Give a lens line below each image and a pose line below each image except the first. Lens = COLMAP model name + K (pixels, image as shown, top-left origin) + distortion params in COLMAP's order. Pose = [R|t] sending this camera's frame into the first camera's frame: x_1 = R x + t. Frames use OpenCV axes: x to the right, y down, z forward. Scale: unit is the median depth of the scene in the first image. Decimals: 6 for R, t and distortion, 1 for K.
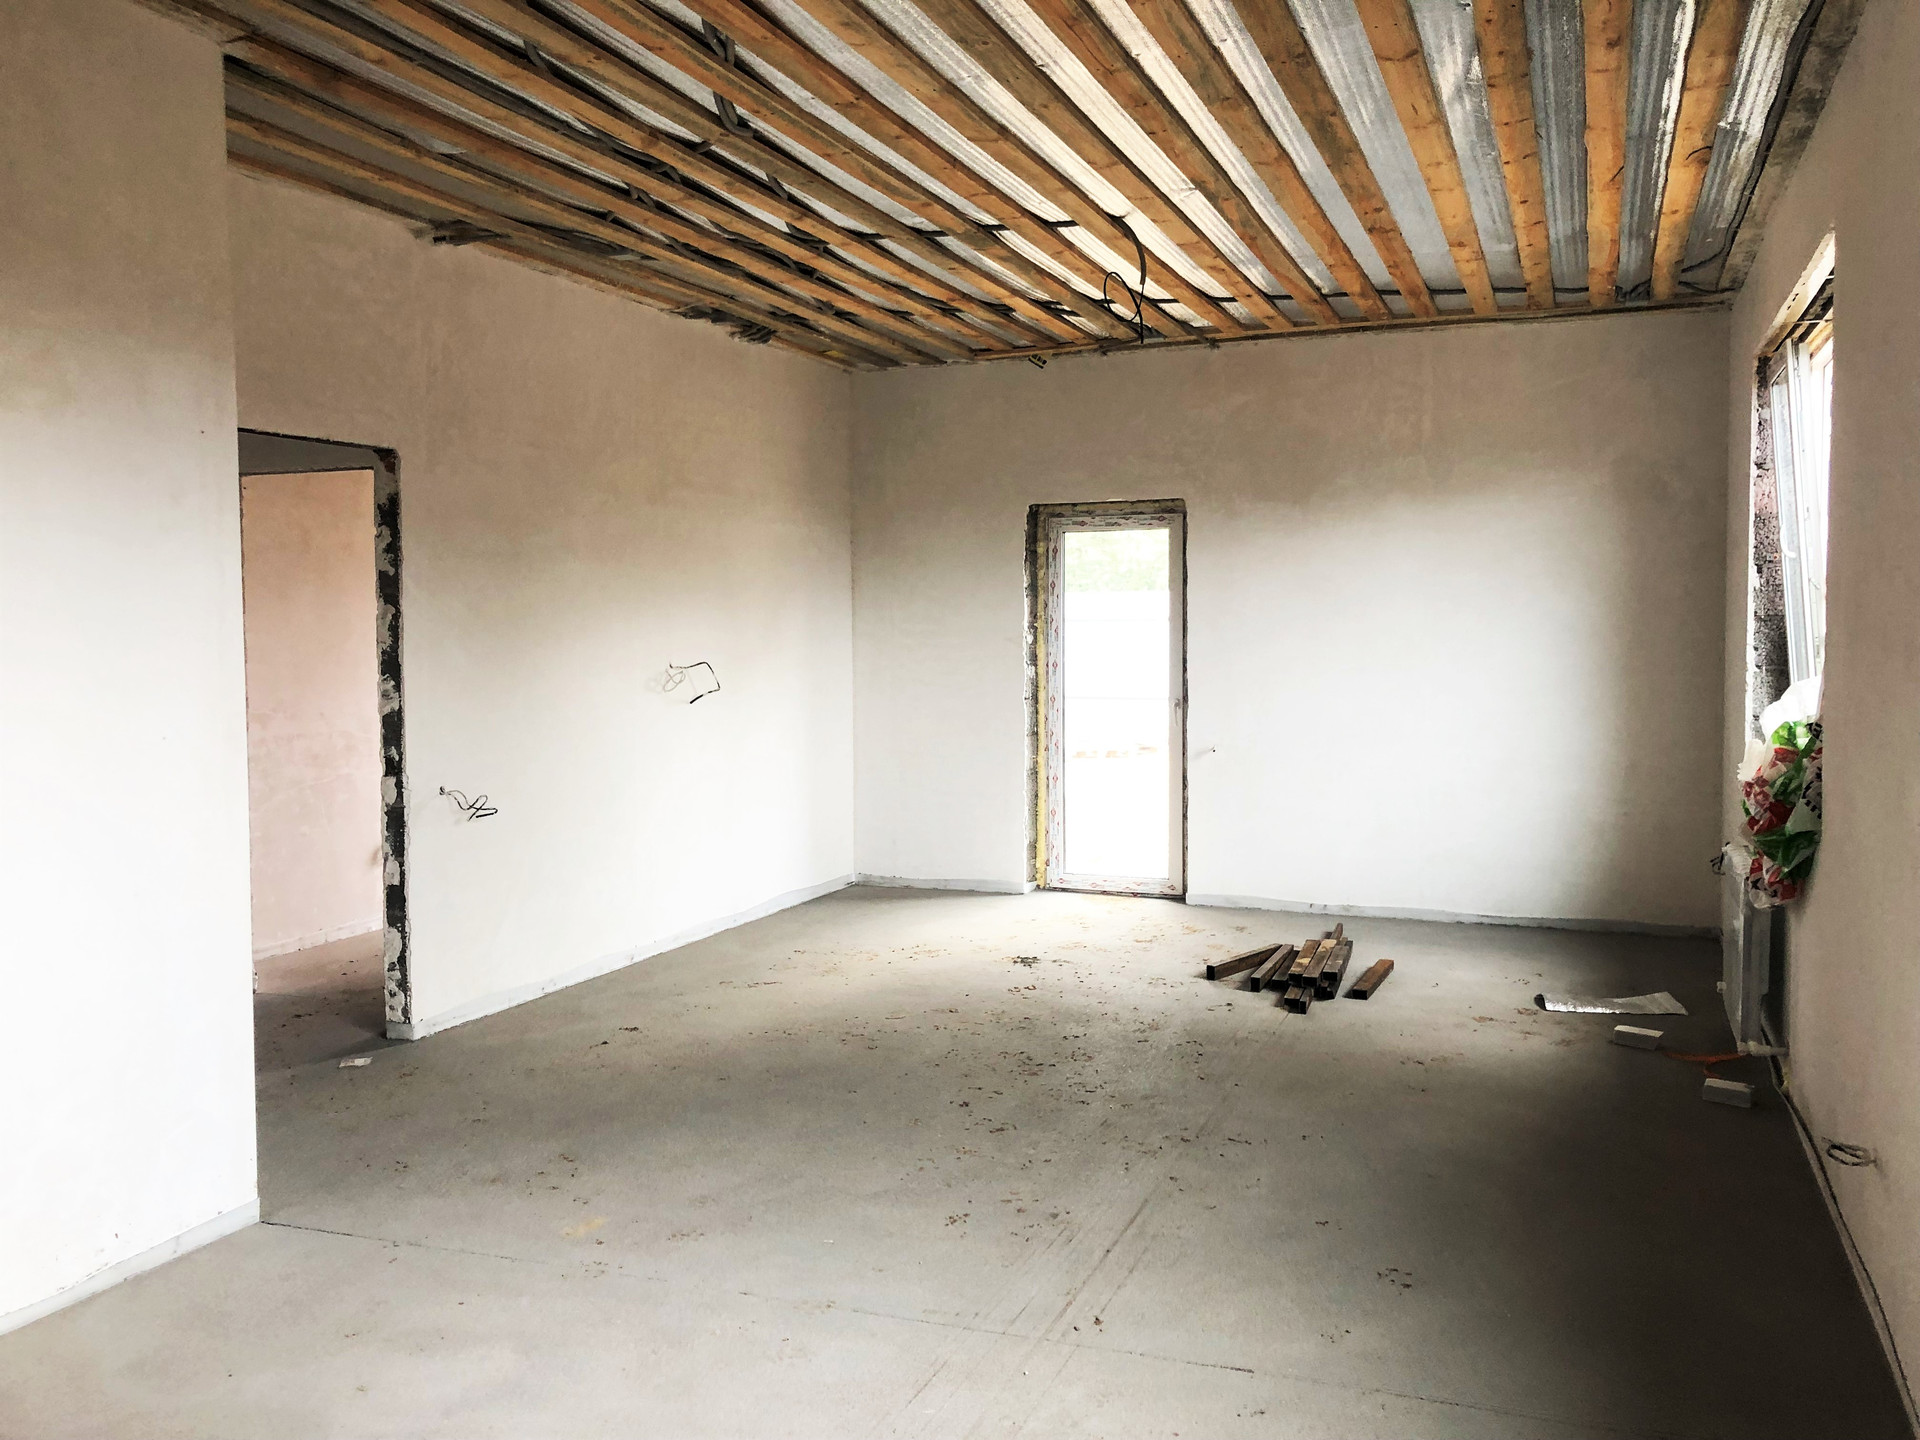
lens RADIAL K [[1588.4, 0, 960.0], [0, 1588.4, 720.0], [0, 0, 1]] dist [0.001244, 0.000501]
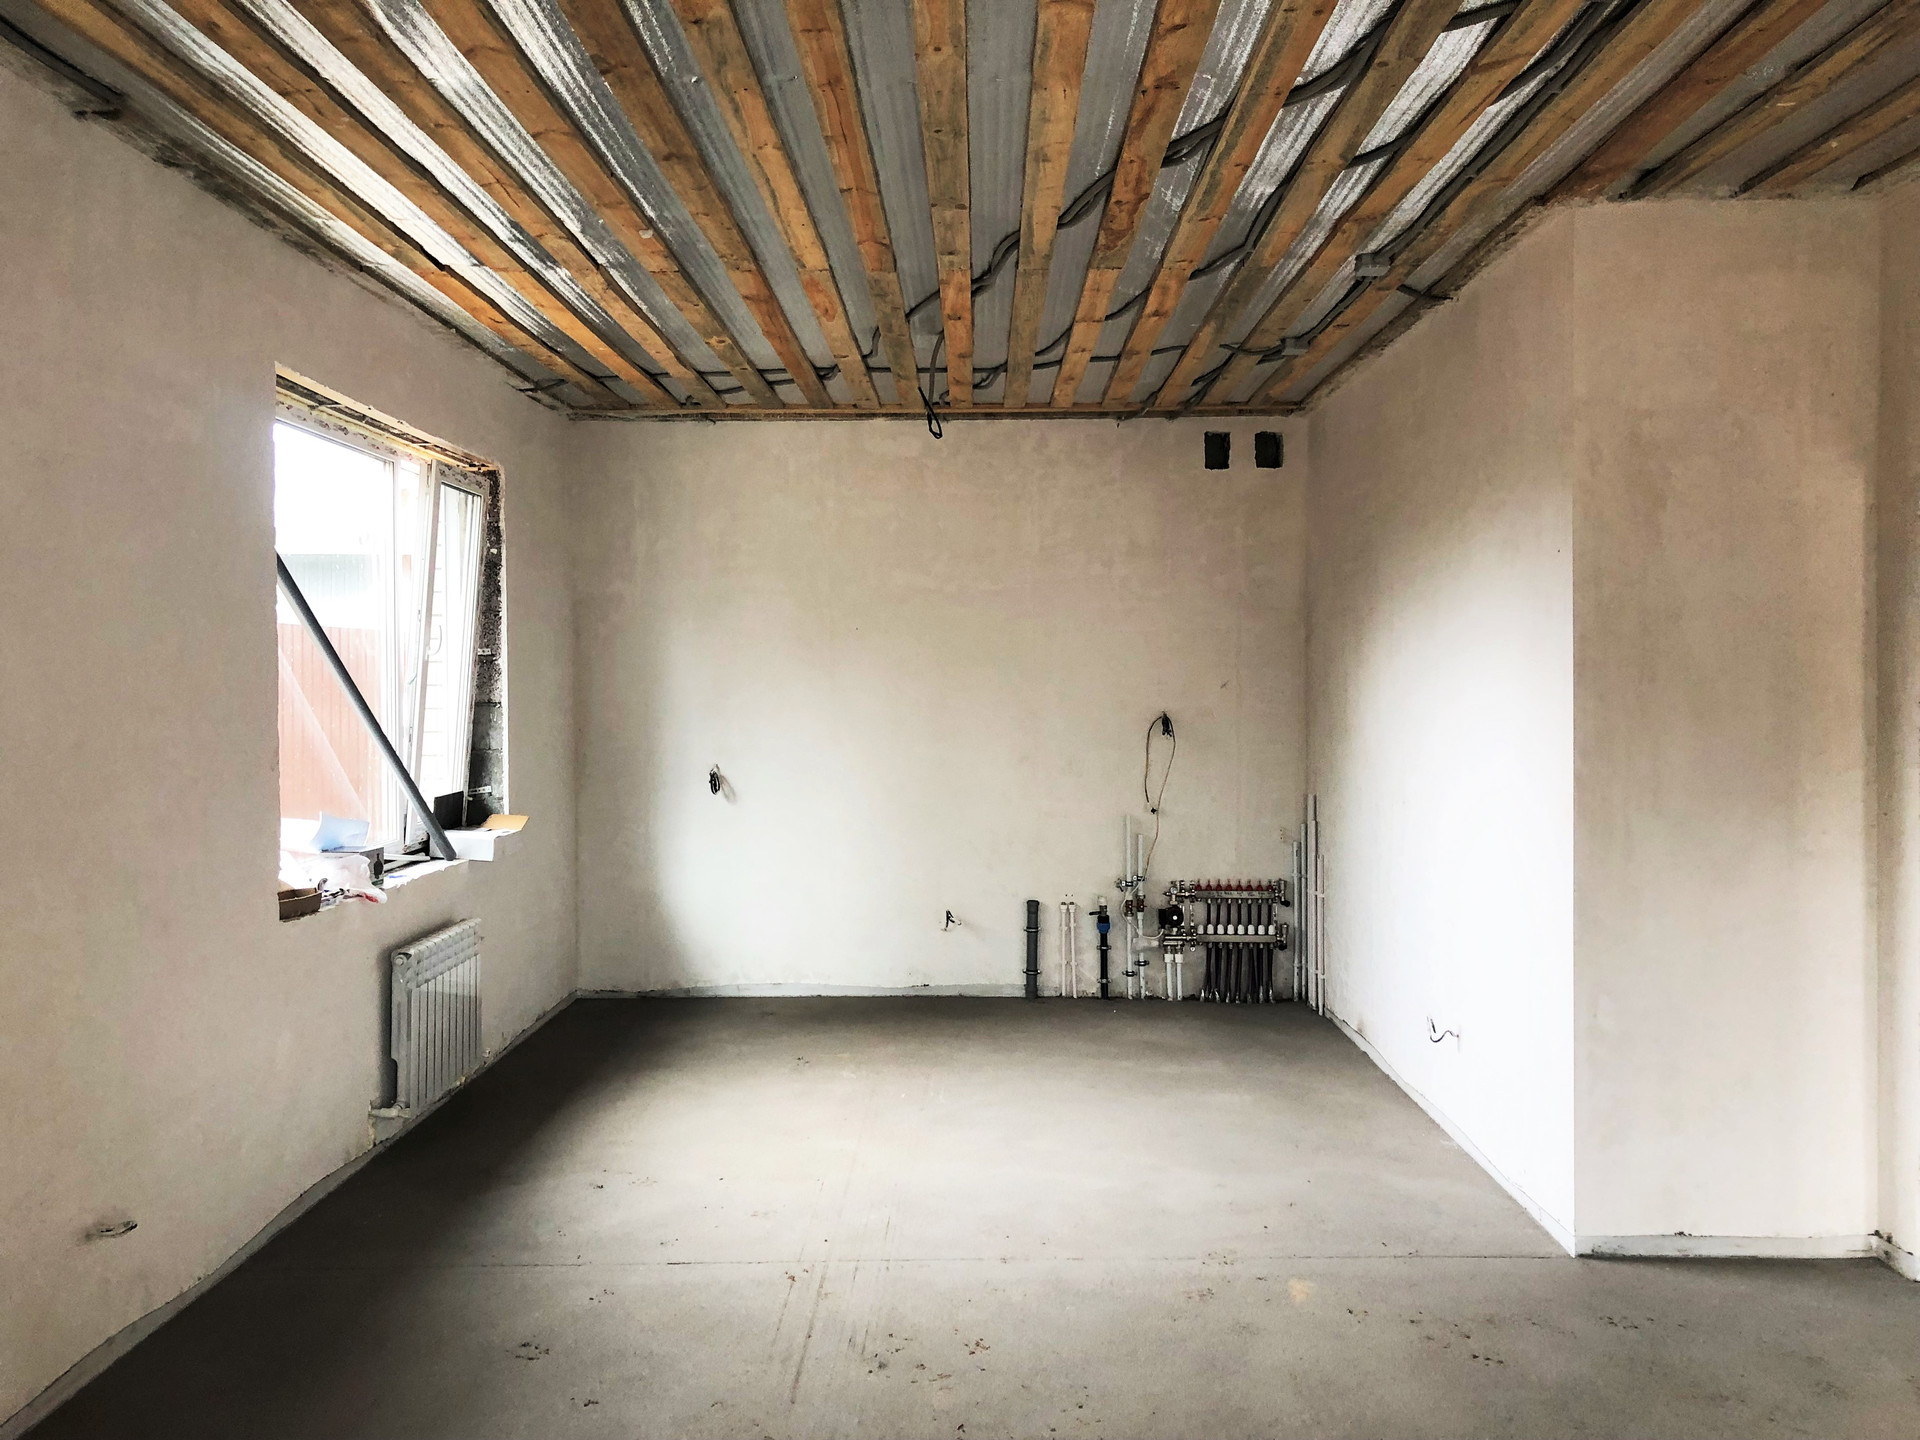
lens RADIAL K [[1588.4, 0, 960.0], [0, 1588.4, 720.0], [0, 0, 1]] dist [0.001244, 0.000501]
pose [[-0.935279, 0.017361, -0.353484, 0.342538], [-0.010820, 0.996926, 0.077592, -0.138748], [0.353745, 0.076395, -0.932217, 1.874916]]
